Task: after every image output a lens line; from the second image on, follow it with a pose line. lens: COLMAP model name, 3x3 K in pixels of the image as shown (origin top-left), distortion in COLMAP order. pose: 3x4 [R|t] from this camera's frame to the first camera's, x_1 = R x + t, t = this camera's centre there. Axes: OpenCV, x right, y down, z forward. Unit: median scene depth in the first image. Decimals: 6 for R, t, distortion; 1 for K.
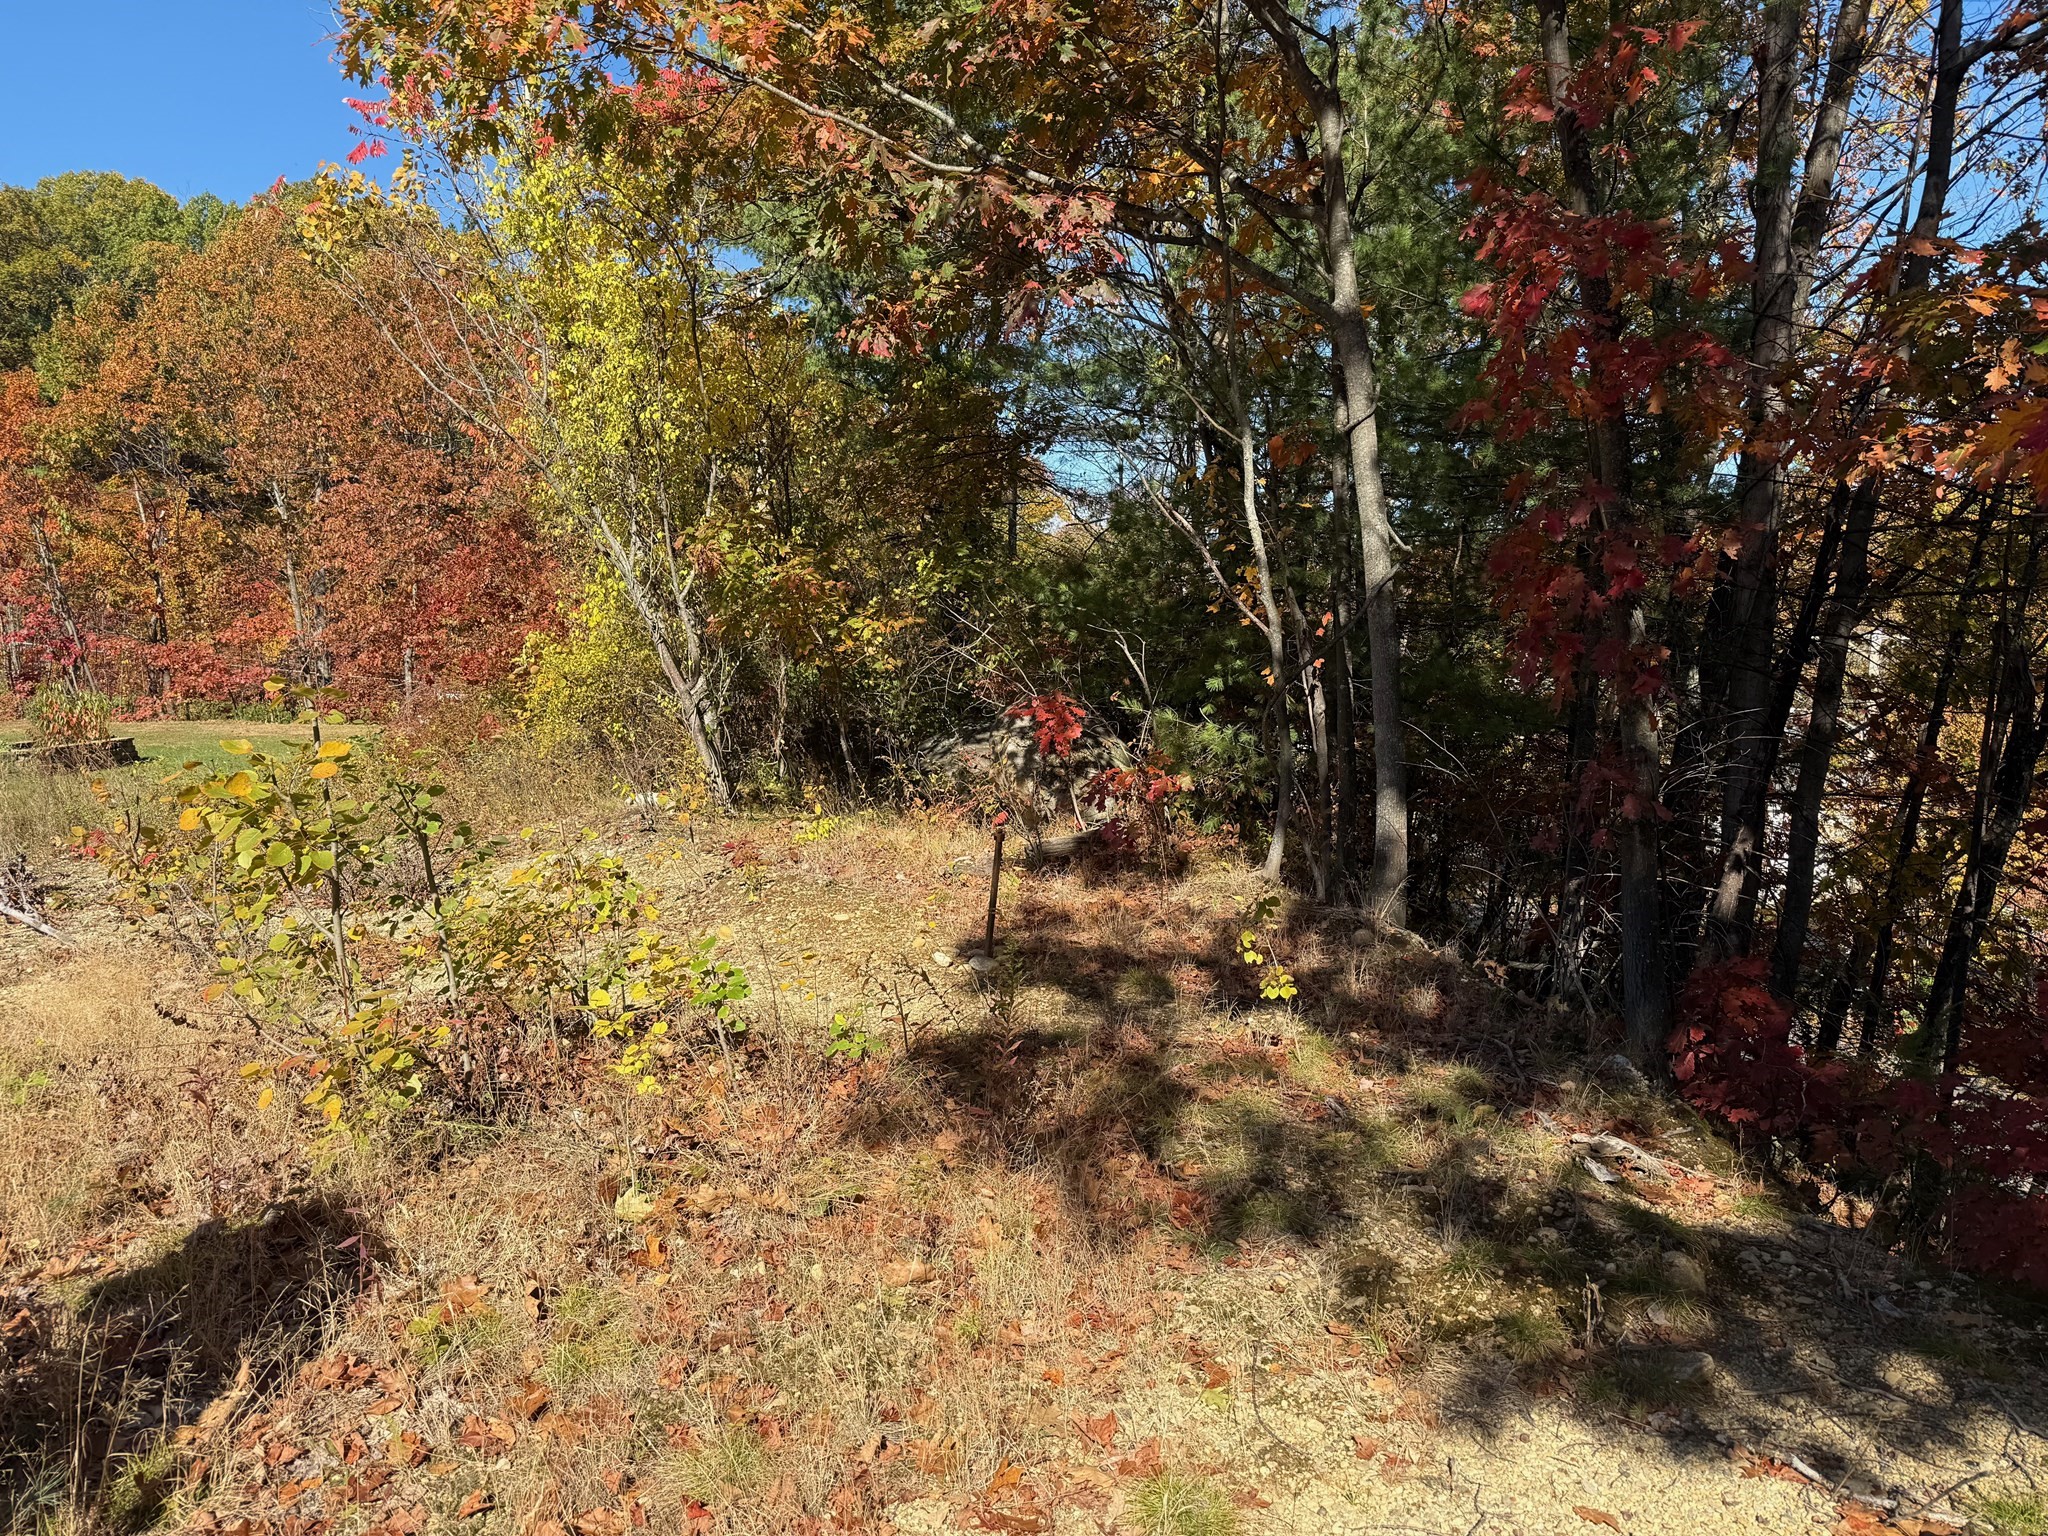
lens RADIAL K [[1460.9, 0, 1032.5], [0, 1460.9, 773.6], [0, 0, 1]] dist [0.045342, -0.063168]
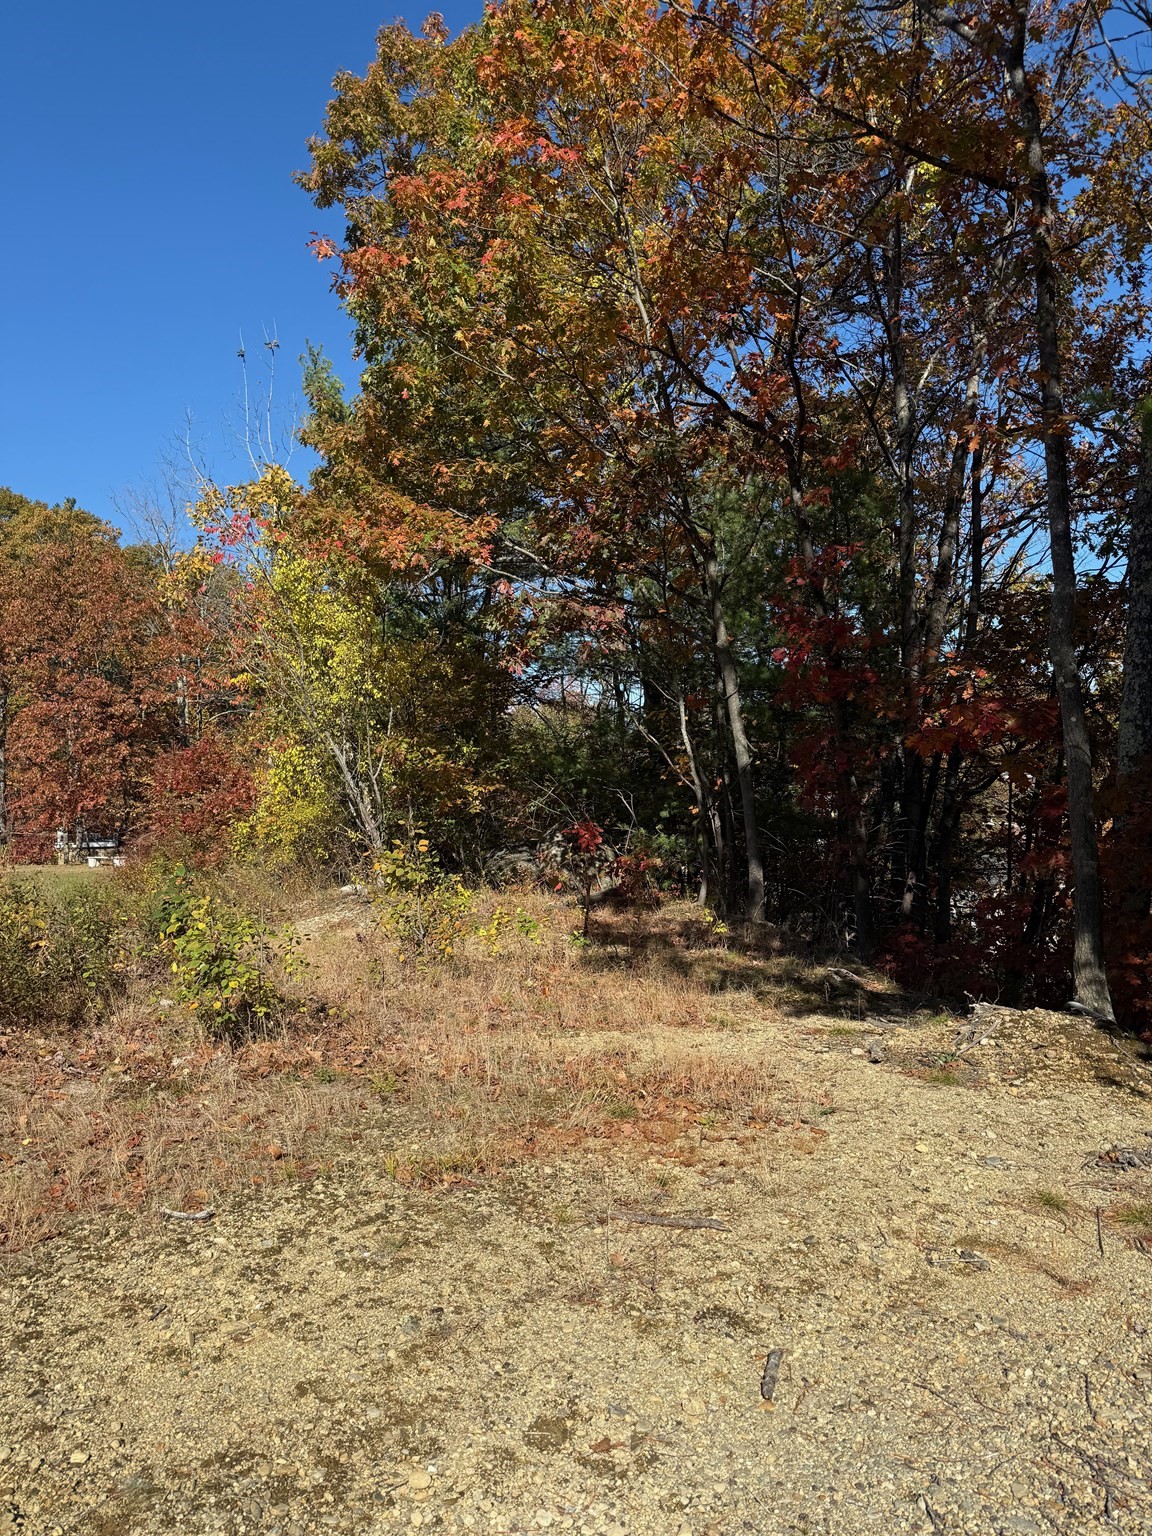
lens RADIAL K [[1095.7, 0, 572.9], [0, 1095.7, 766.3], [0, 0, 1]] dist [0.045342, -0.063168]
pose [[0.995404, -0.029115, 0.091233, -0.153766], [0.038920, 0.993431, -0.107609, 0.034291], [-0.087500, 0.110665, 0.989998, -0.550769]]
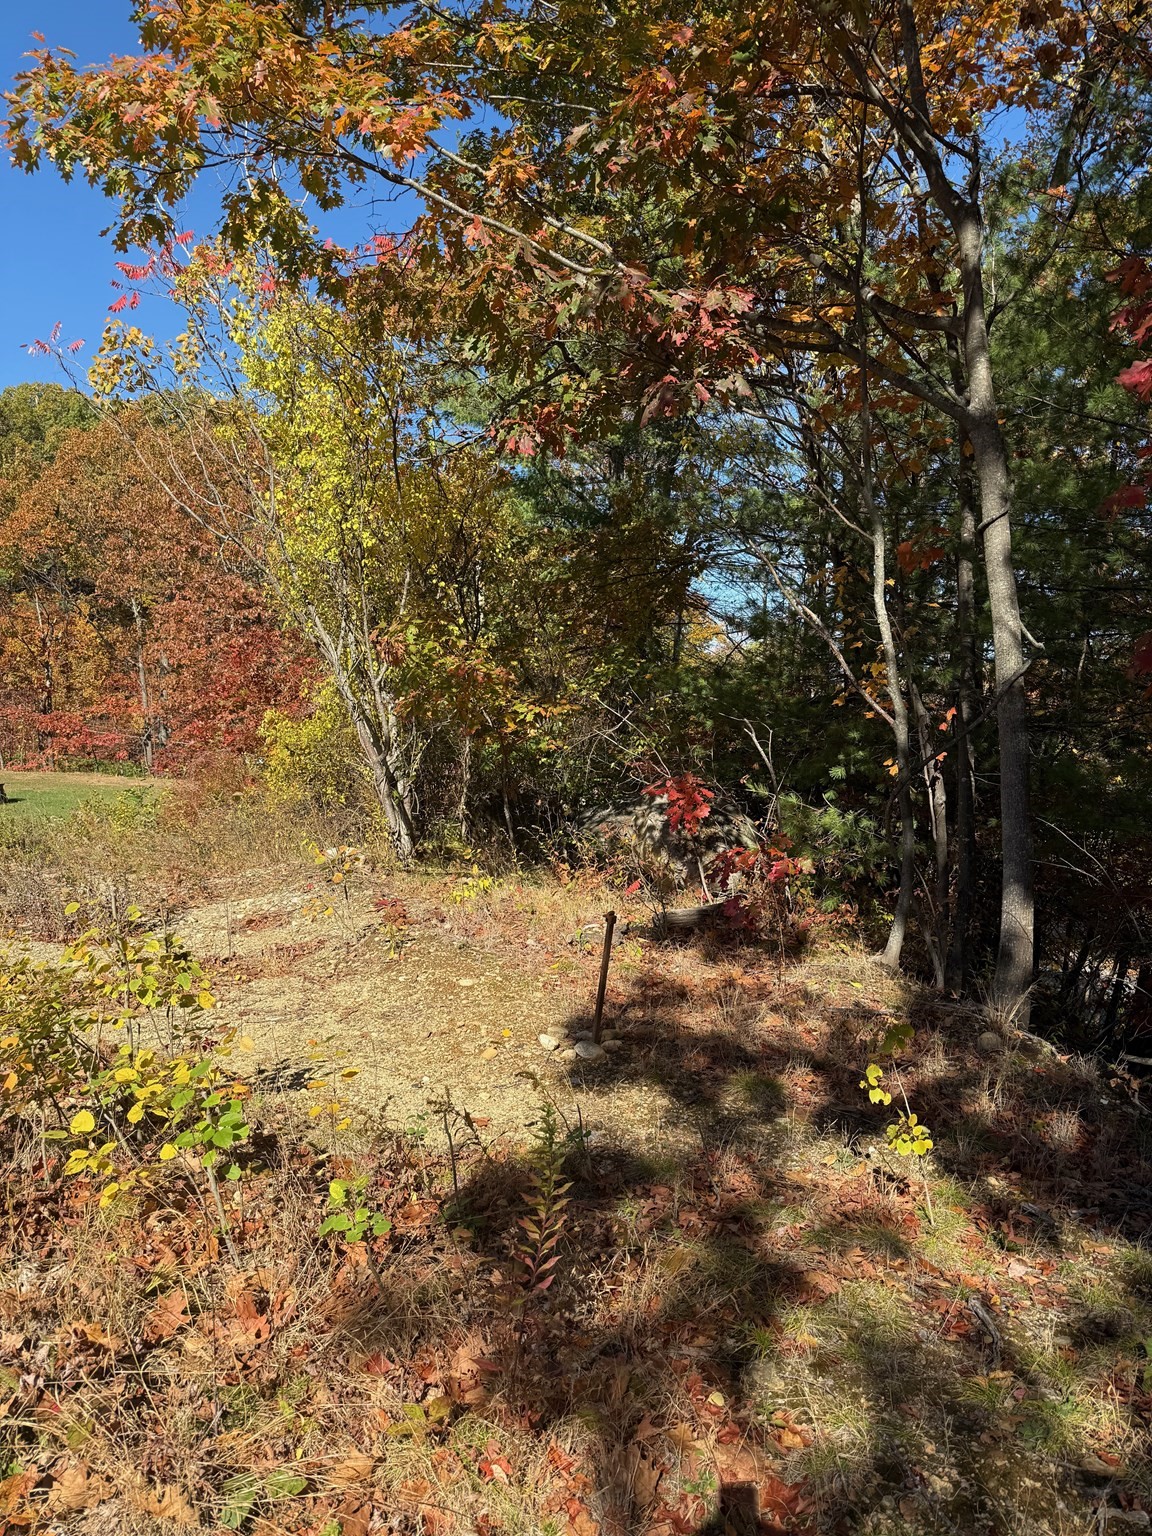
lens RADIAL K [[1095.7, 0, 571.6], [0, 1095.7, 776.6], [0, 0, 1]] dist [0.045342, -0.063168]
pose [[0.993123, 0.037325, -0.110966, 0.022925], [-0.042856, 0.997933, -0.047880, -0.012525], [0.108950, 0.052306, 0.992670, 0.201241]]
